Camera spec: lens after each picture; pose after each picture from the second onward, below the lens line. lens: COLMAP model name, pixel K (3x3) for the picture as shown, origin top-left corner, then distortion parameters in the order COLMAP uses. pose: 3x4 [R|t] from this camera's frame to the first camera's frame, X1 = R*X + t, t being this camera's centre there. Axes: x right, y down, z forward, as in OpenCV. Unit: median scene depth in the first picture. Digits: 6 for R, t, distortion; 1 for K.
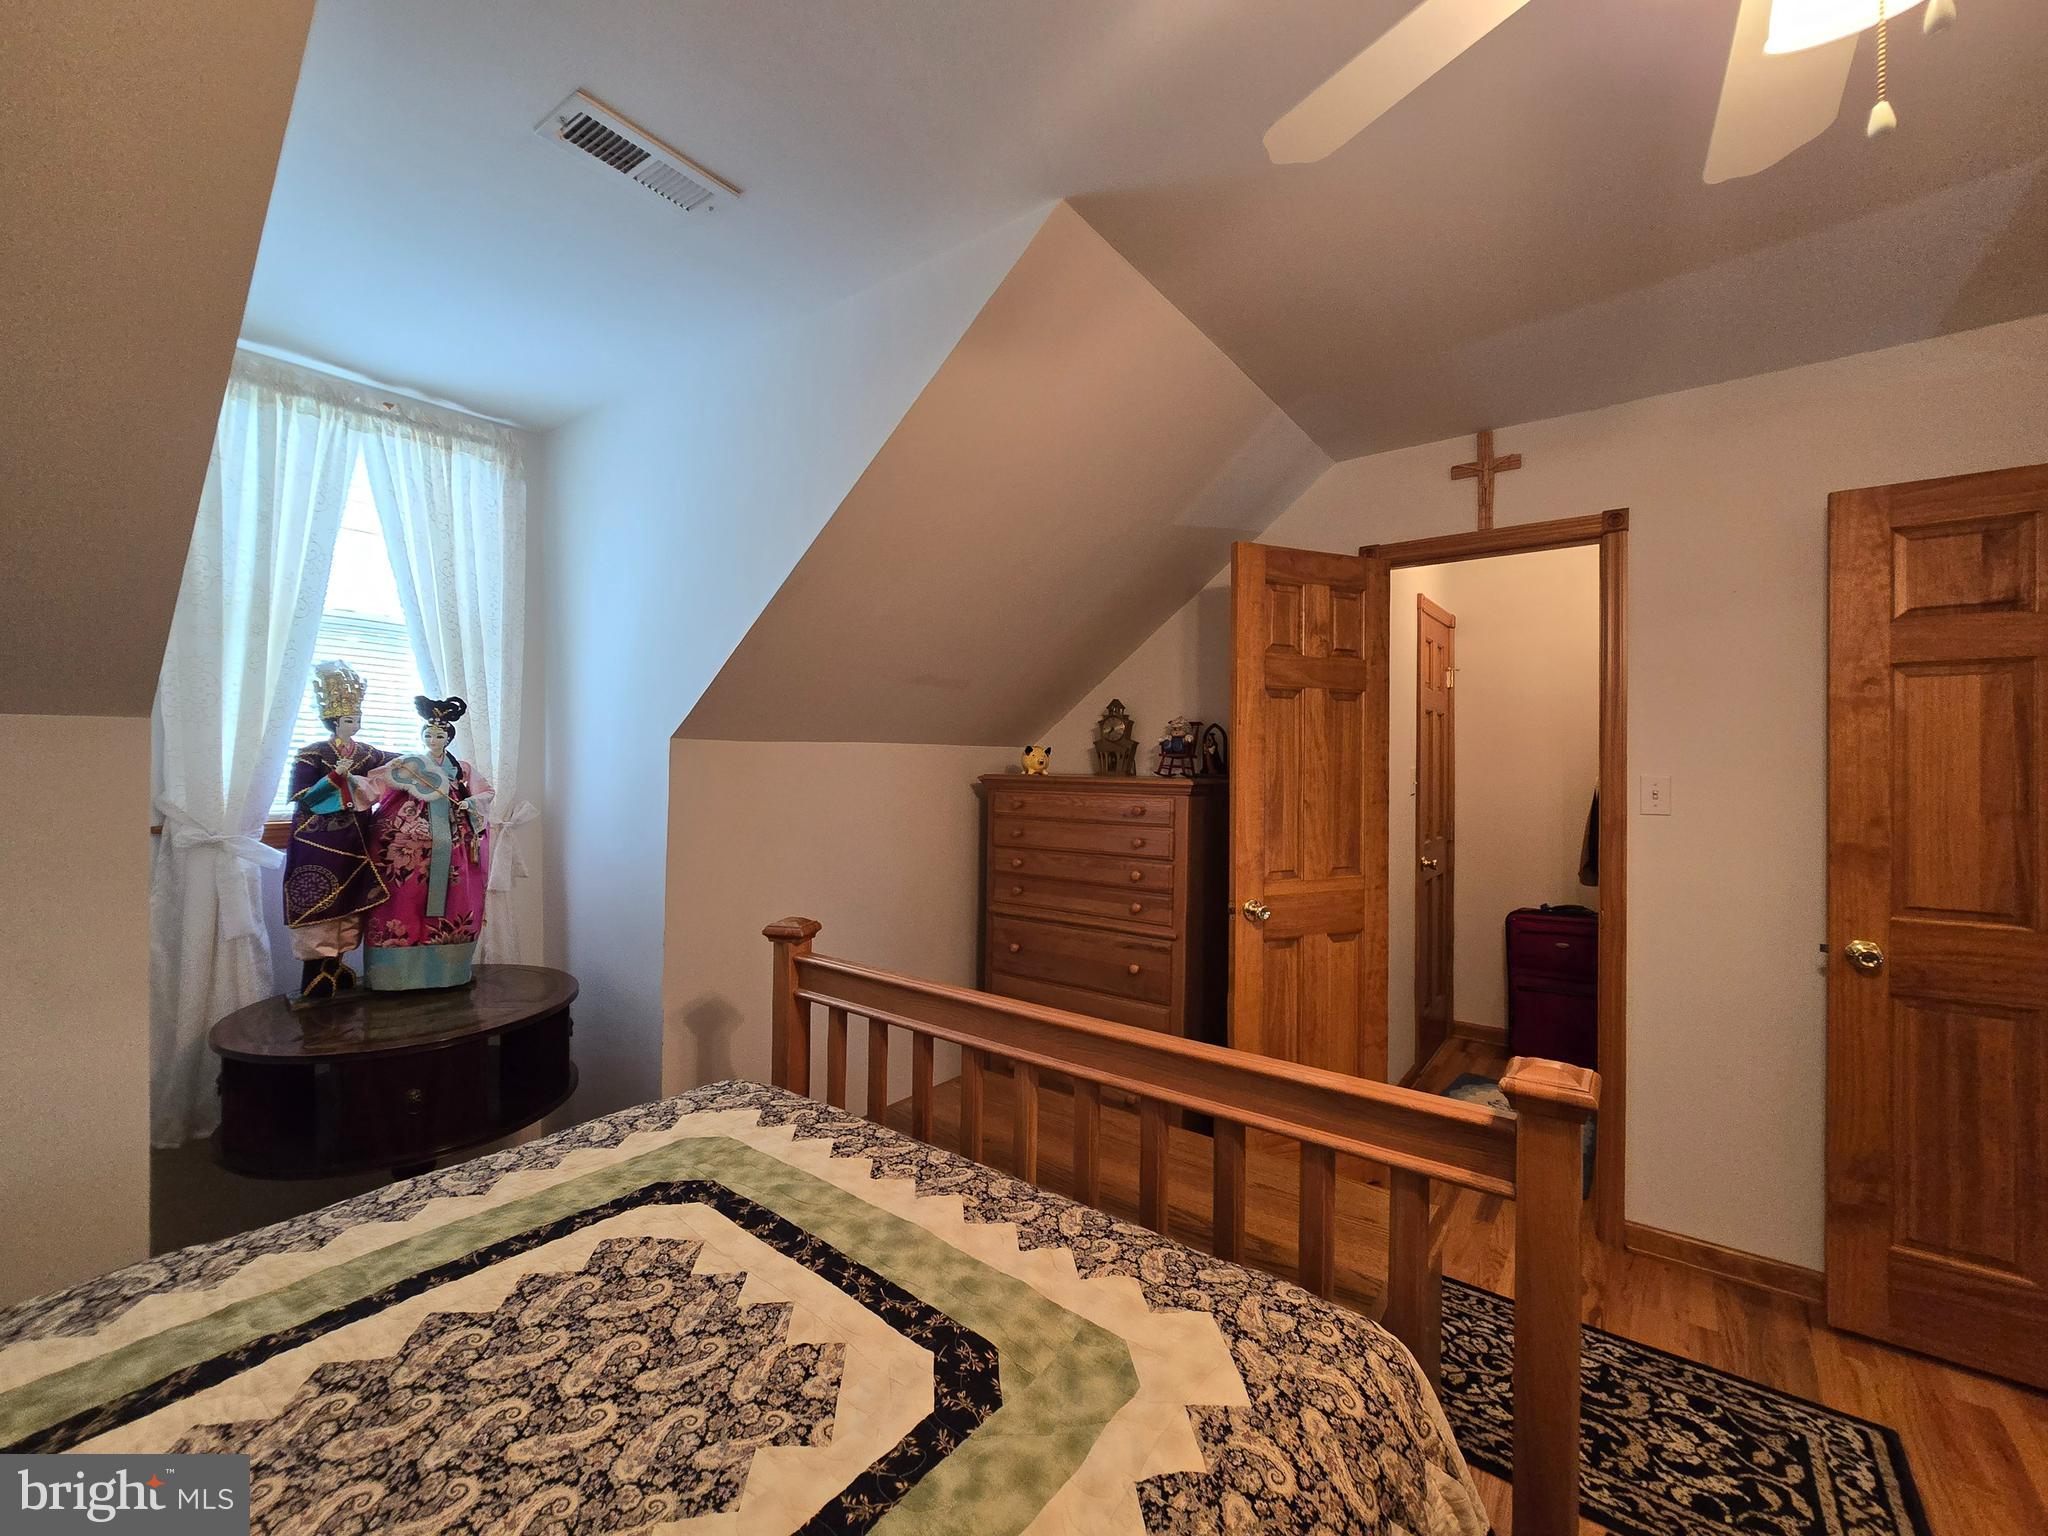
lens RADIAL K [[842.8, 0, 1019.4], [0, 842.8, 767.3], [0, 0, 1]] dist [-0.002777, 0.000374]
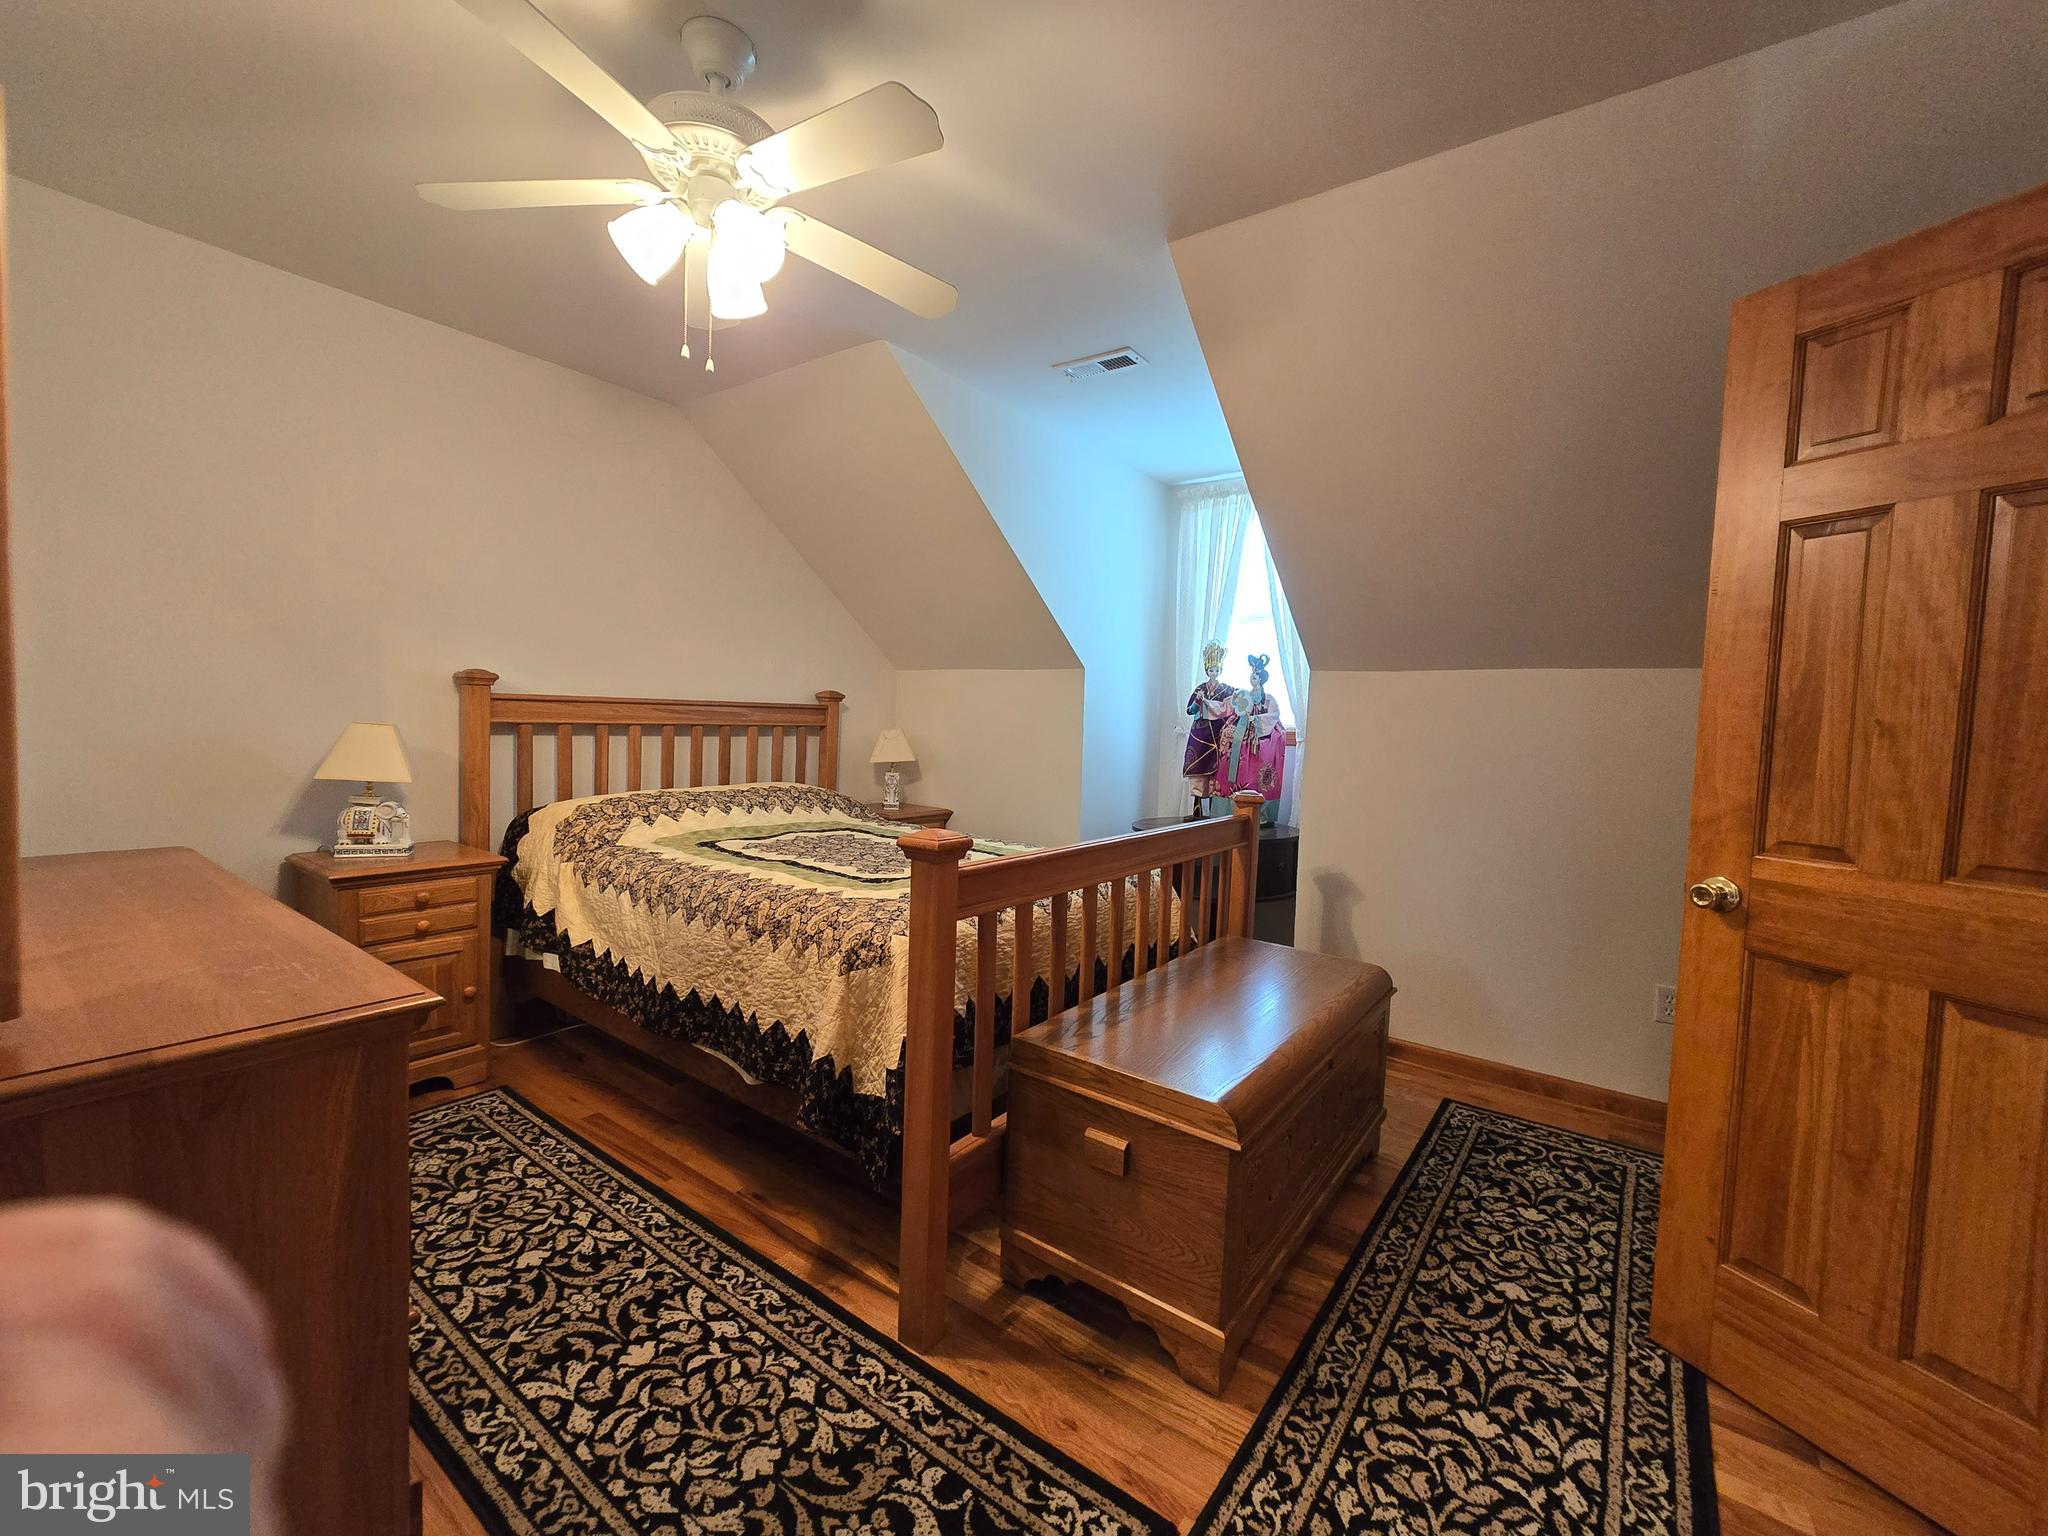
lens RADIAL K [[842.8, 0, 1019.4], [0, 842.8, 767.3], [0, 0, 1]] dist [-0.002777, 0.000374]
pose [[-0.006589, 0.049092, -0.998773, 1.050634], [-0.046721, 0.997688, 0.049347, 0.081538], [0.998886, 0.046988, -0.004280, 0.567162]]
